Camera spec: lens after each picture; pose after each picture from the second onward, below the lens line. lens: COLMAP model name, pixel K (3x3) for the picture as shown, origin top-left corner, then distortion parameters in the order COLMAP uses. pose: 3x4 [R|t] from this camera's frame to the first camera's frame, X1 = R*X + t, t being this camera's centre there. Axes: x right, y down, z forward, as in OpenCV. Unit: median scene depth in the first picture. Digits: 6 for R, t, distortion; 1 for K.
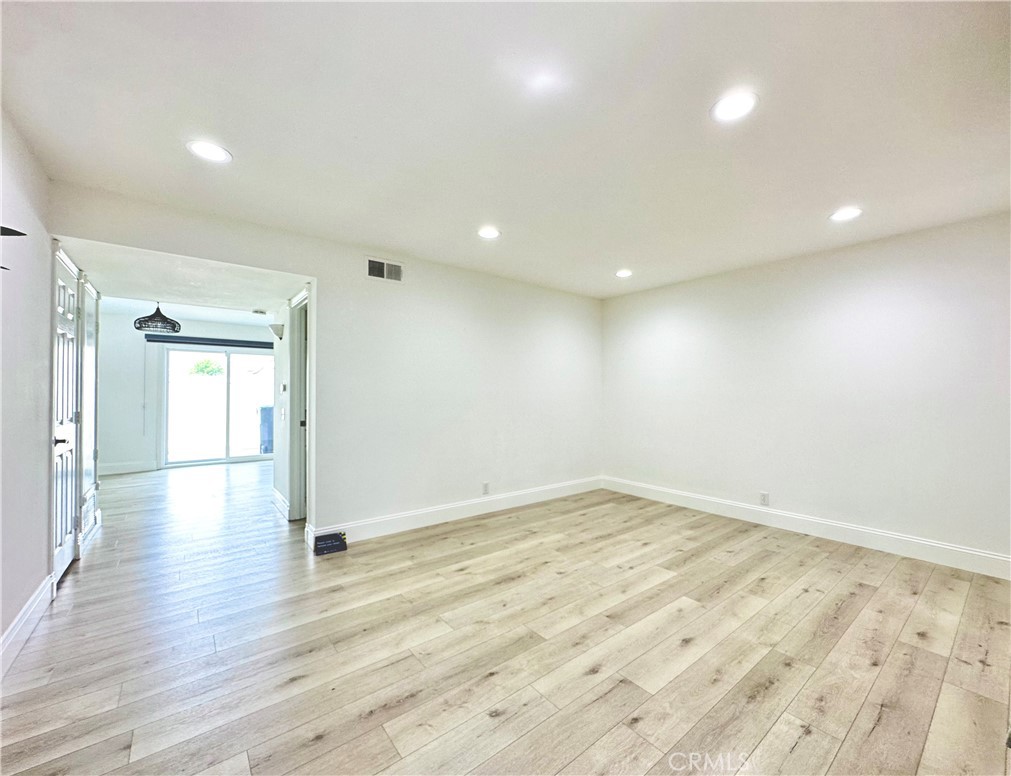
lens RADIAL K [[409.1, 0, 510.1], [0, 409.1, 388.9], [0, 0, 1]] dist [-0.003266, 0.000425]
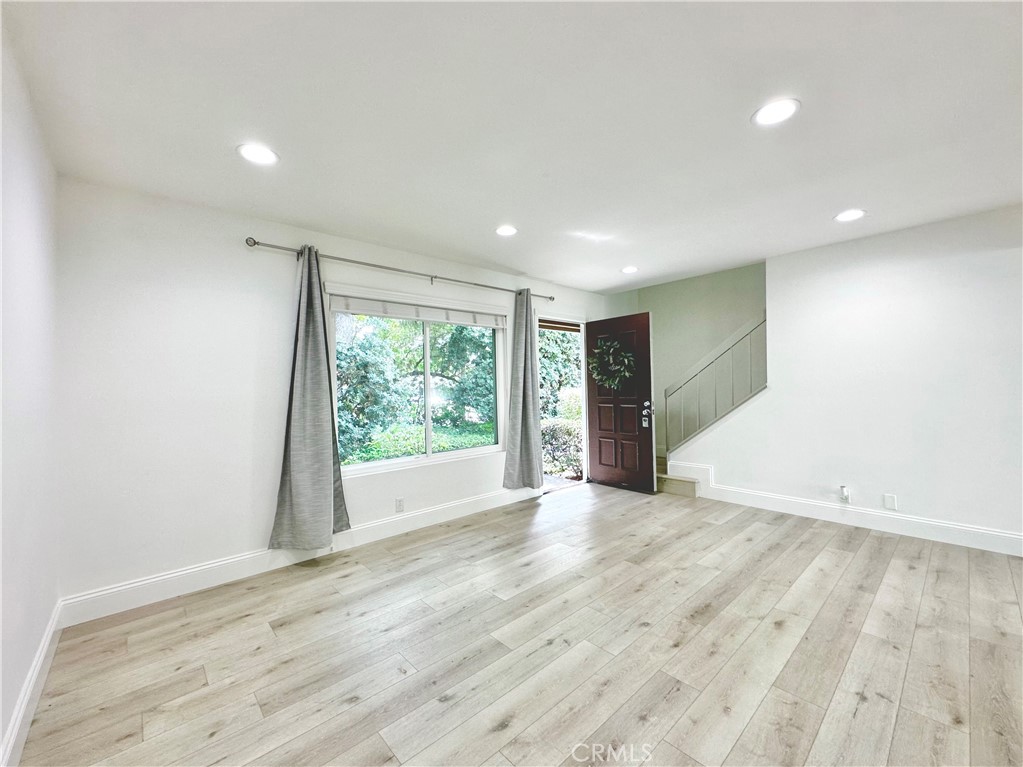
lens RADIAL K [[416.0, 0, 513.7], [0, 416.0, 386.1], [0, 0, 1]] dist [-0.002081, -0.000147]
pose [[-0.996612, 0.015890, -0.080691, 0.412557], [0.016875, 0.999791, -0.011537, 0.014013], [0.080491, -0.012860, -0.996672, 1.720169]]
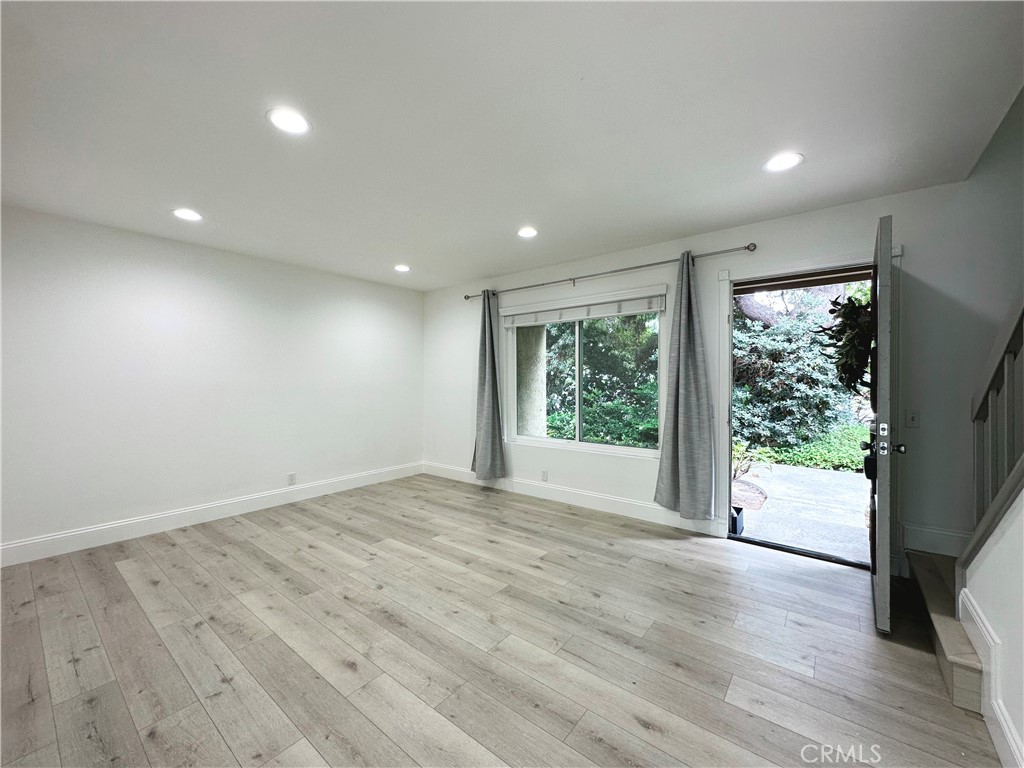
lens RADIAL K [[416.5, 0, 517.7], [0, 416.5, 380.6], [0, 0, 1]] dist [-0.002081, -0.000147]
pose [[-0.231827, -0.005651, 0.972741, -0.807187], [-0.009871, 0.999945, 0.003456, -0.004157], [-0.972707, -0.008801, -0.231870, 0.905580]]
